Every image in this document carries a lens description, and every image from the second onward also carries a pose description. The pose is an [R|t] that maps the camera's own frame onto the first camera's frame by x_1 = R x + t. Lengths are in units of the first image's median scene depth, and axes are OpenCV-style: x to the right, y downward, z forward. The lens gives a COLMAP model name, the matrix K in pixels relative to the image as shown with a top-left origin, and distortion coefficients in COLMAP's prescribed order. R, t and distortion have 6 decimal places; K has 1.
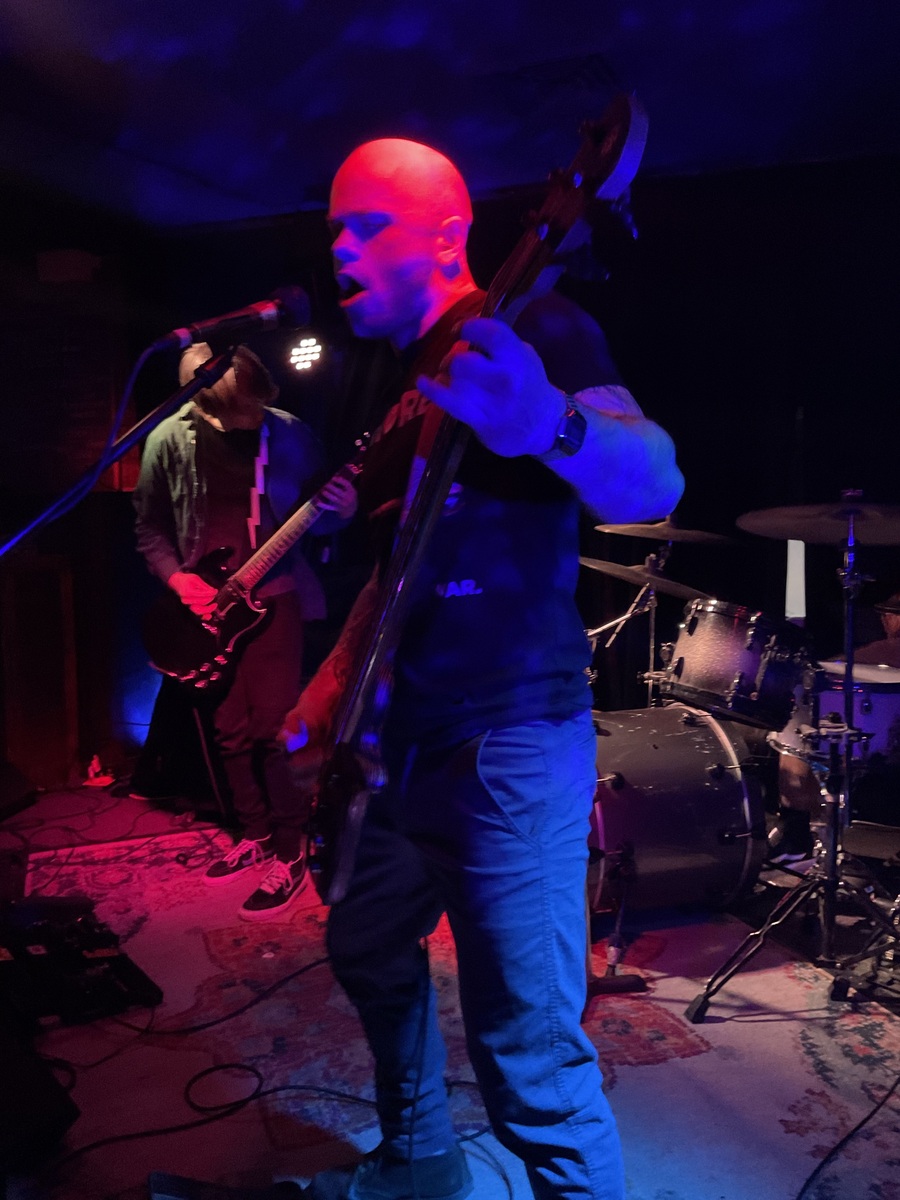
lens RADIAL K [[1012.6, 0, 444.1], [0, 1012.6, 592.1], [0, 0, 1]] dist [0.061394, -0.111894]
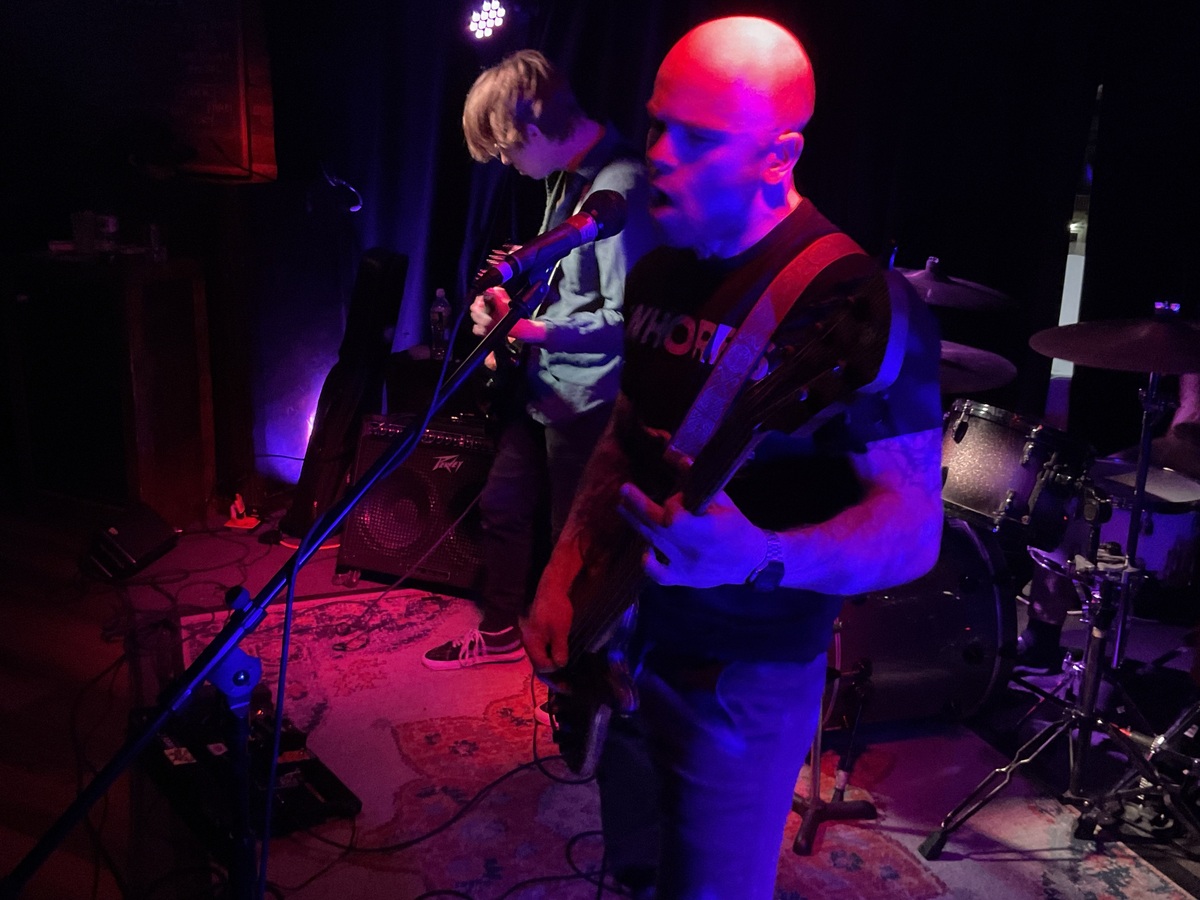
lens RADIAL K [[1218.5, 0, 591.7], [0, 1218.5, 457.8], [0, 0, 1]] dist [0.127595, -0.259121]
pose [[0.999247, 0.038015, 0.007735, -0.084723], [-0.038791, 0.981486, 0.187564, -0.137285], [-0.000461, -0.187723, 0.982222, -0.049136]]
